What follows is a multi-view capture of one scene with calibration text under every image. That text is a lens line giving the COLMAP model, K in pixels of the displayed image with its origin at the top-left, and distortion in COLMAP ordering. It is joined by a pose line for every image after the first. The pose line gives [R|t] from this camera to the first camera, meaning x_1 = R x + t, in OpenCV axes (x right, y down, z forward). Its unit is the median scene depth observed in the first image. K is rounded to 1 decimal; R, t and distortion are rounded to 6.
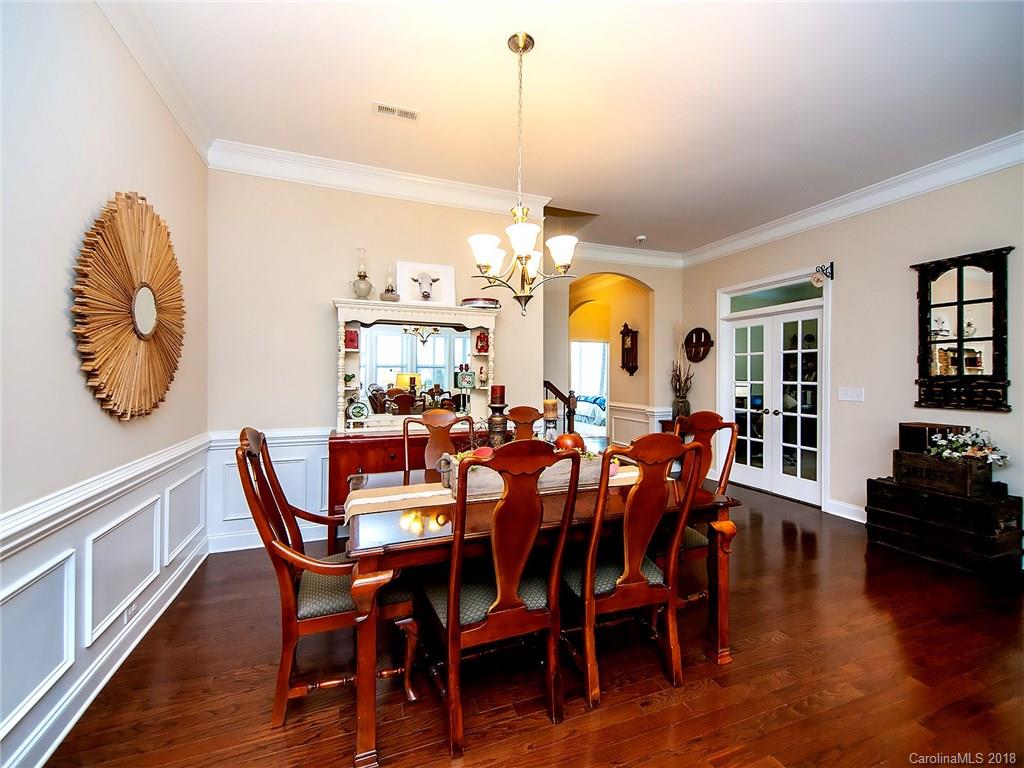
lens RADIAL K [[424.5, 0, 515.3], [0, 424.5, 375.9], [0, 0, 1]] dist [0.021623, -0.006222]
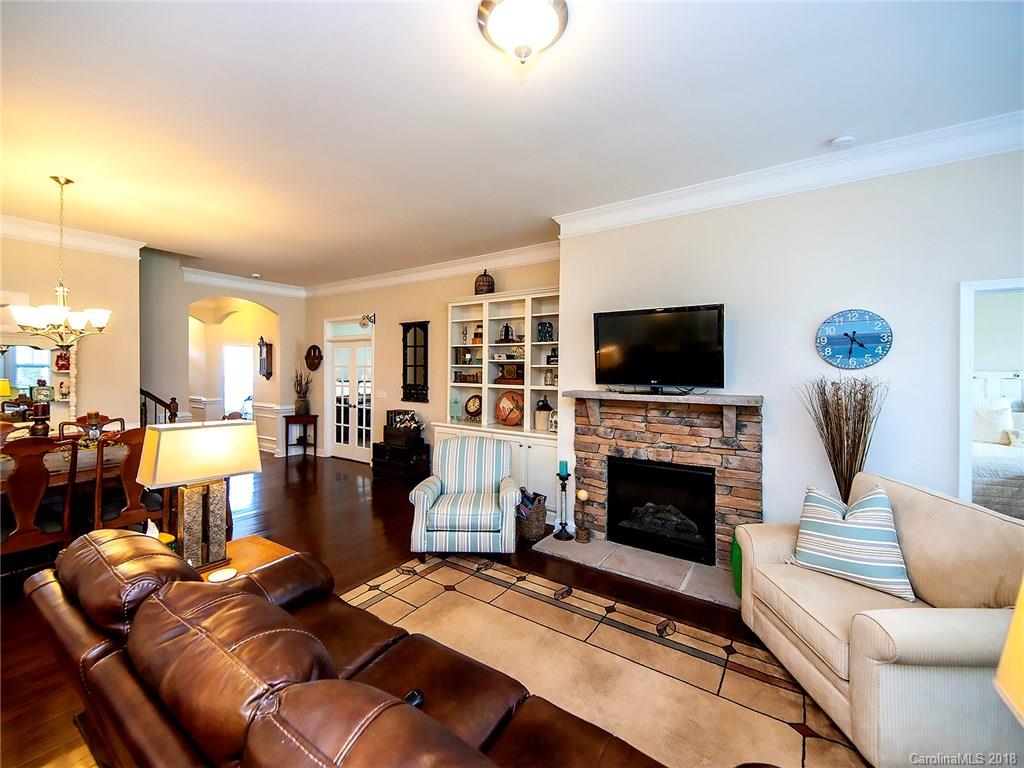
lens RADIAL K [[424.5, 0, 510.0], [0, 424.5, 371.6], [0, 0, 1]] dist [0.021623, -0.006222]
pose [[0.823902, -0.002445, 0.566728, 0.295181], [-0.002336, 0.999968, 0.007710, -0.068960], [-0.566728, -0.007676, 0.823869, -0.760803]]
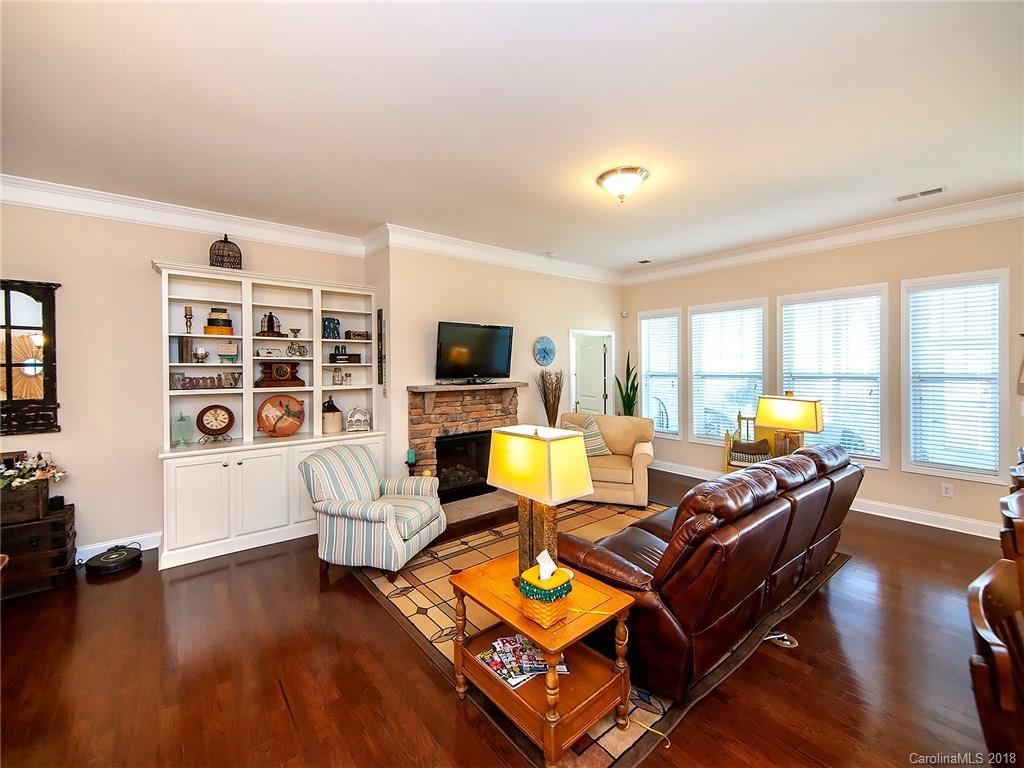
lens RADIAL K [[424.5, 0, 503.5], [0, 424.5, 371.6], [0, 0, 1]] dist [0.021623, -0.006222]
pose [[-0.300839, -0.013456, 0.953580, -0.235492], [0.005781, 0.999856, 0.015933, -0.073037], [-0.953657, 0.010307, -0.300718, 0.211974]]
